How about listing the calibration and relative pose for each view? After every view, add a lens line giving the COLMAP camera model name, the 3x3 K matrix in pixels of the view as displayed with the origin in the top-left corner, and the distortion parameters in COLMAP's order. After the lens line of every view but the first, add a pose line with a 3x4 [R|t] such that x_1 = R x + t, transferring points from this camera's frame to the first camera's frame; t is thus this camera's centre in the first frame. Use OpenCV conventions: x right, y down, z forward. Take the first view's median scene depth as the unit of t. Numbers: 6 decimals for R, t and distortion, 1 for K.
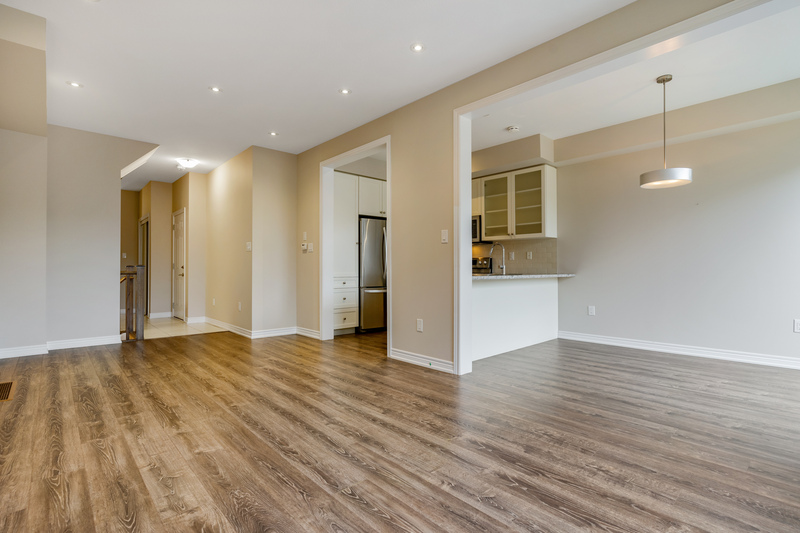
lens RADIAL K [[384.5, 0, 401.9], [0, 384.5, 264.4], [0, 0, 1]] dist [-0.004668, 0.000356]
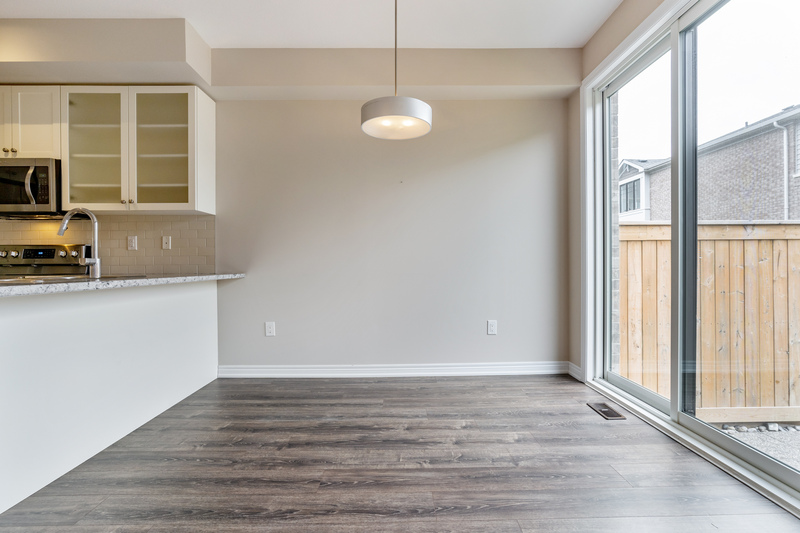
lens RADIAL K [[384.5, 0, 401.9], [0, 384.5, 264.4], [0, 0, 1]] dist [-0.004668, 0.000356]
pose [[0.669631, -0.001081, 0.742693, 0.147231], [-0.002554, 0.999990, 0.003758, 0.006423], [-0.742690, -0.004414, 0.669621, 0.368760]]
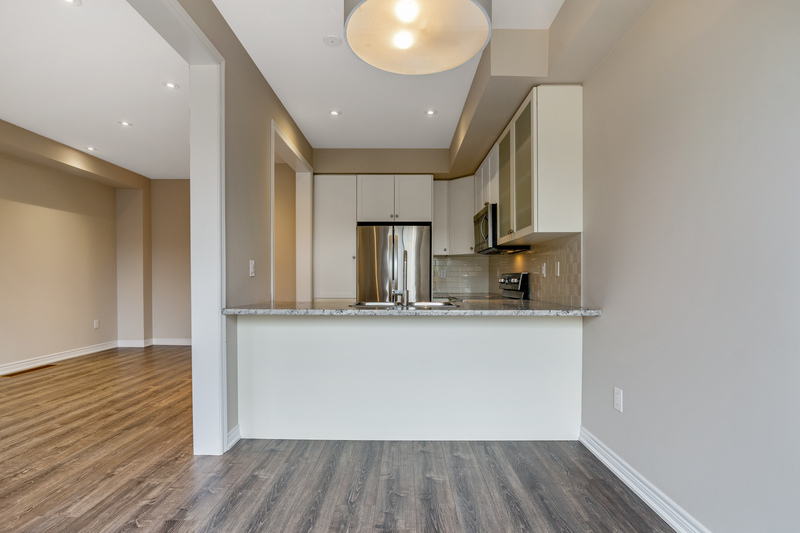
lens RADIAL K [[393.9, 0, 399.1], [0, 393.9, 286.2], [0, 0, 1]] dist [-0.003446, 0.000651]
pose [[0.729431, 0.014447, -0.683902, 0.578911], [0.003390, 0.999688, 0.024734, -0.015311], [0.684046, -0.020360, 0.729154, 0.491772]]
